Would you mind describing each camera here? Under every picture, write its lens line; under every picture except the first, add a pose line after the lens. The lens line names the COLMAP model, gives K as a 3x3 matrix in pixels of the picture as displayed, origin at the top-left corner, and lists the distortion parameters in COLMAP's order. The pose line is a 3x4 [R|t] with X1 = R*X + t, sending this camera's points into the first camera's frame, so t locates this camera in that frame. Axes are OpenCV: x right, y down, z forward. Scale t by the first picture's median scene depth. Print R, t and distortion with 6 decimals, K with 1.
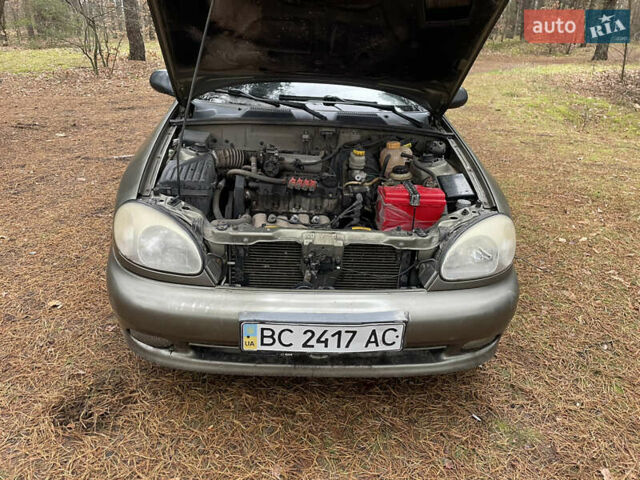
lens RADIAL K [[478.4, 0, 320.3], [0, 478.4, 236.1], [0, 0, 1]] dist [0.093397, -0.103487]
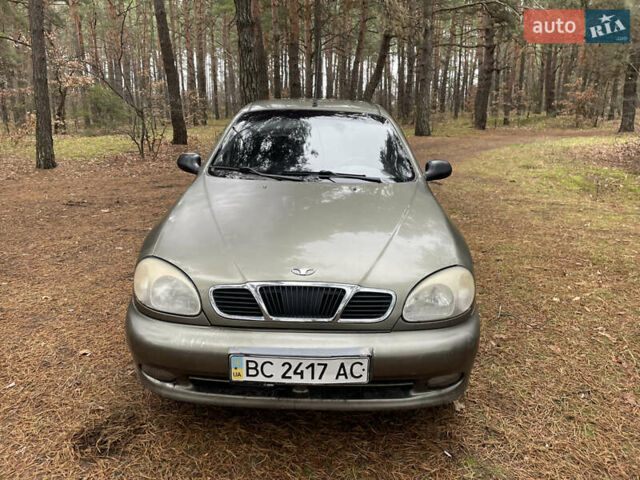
lens RADIAL K [[478.4, 0, 320.3], [0, 478.4, 236.1], [0, 0, 1]] dist [0.093397, -0.103487]
pose [[0.997428, -0.011616, -0.070732, 0.115671], [0.000919, 0.988773, -0.149420, 0.051527], [0.071674, 0.148971, 0.986241, -0.164256]]
